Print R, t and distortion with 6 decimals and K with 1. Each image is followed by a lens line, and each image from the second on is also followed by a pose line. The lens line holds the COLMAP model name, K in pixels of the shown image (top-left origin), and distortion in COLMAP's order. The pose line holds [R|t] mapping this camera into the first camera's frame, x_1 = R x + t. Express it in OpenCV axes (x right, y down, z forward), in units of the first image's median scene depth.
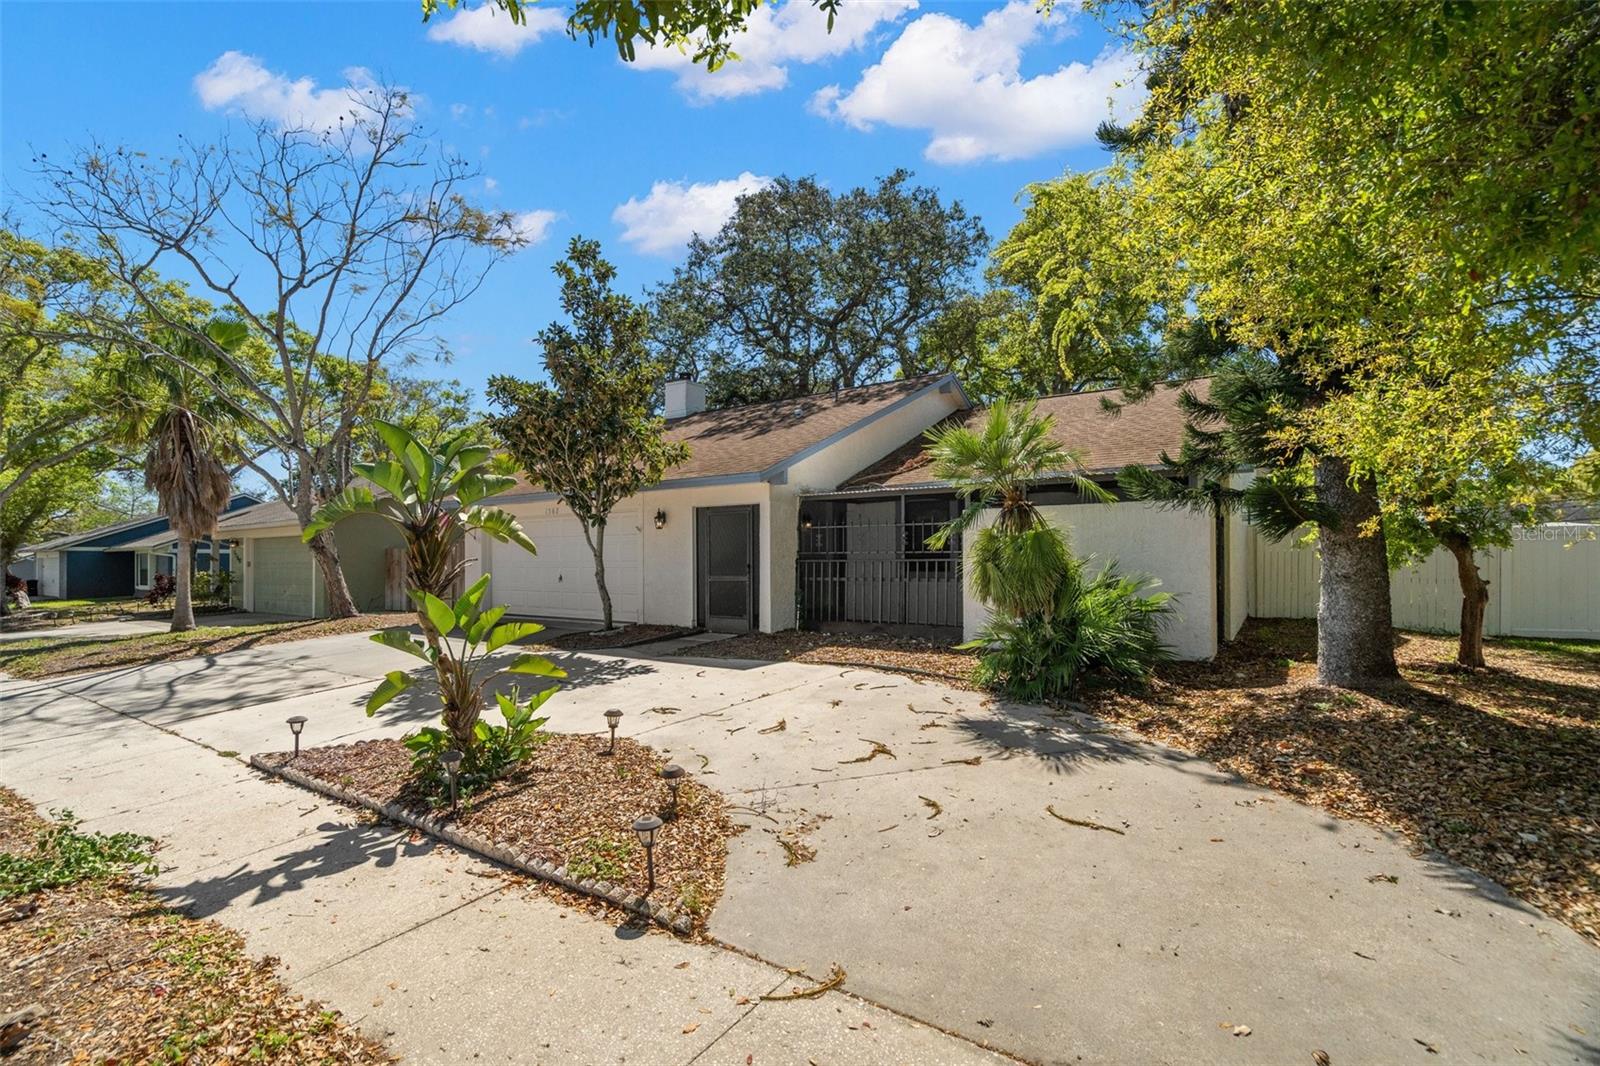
lens RADIAL K [[723.4, 0, 808.2], [0, 723.4, 579.2], [0, 0, 1]] dist [0.001014, 0.000187]
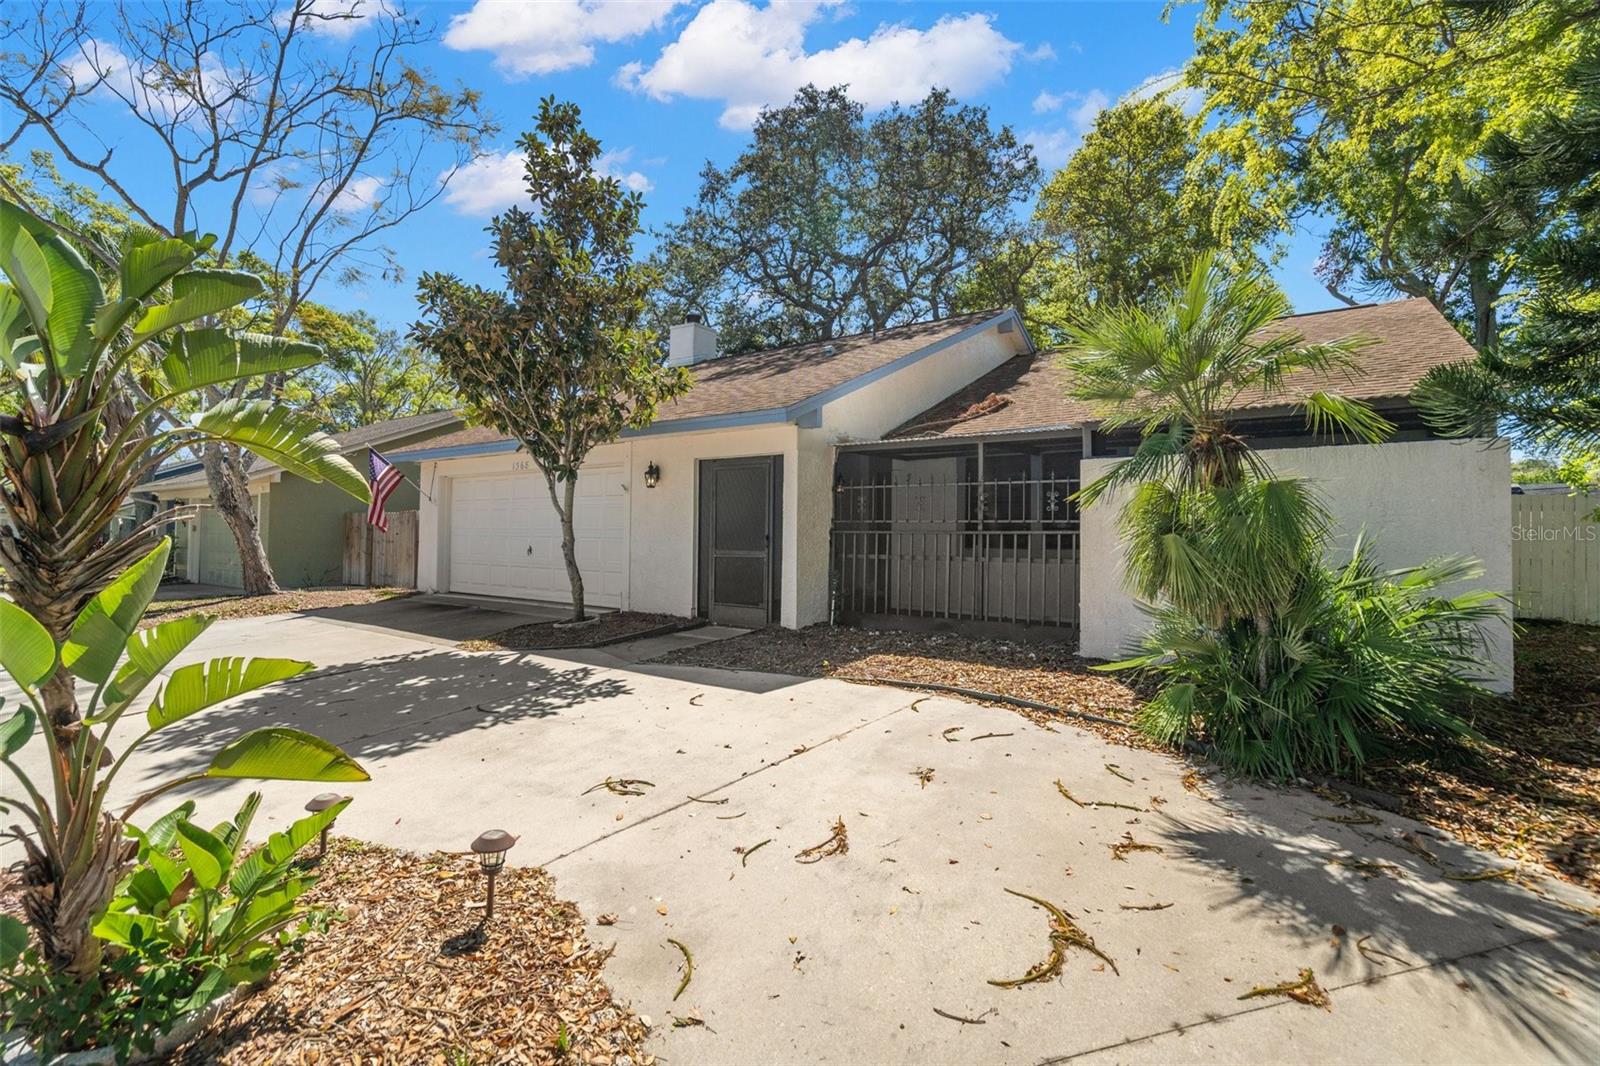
lens RADIAL K [[719.9, 0, 801.1], [0, 719.9, 526.1], [0, 0, 1]] dist [-0.001230, -0.000391]
pose [[0.999640, 0.014740, -0.022430, -0.031730], [-0.015622, 0.999090, -0.039676, -0.001159], [0.021824, 0.040012, 0.998961, 0.267100]]
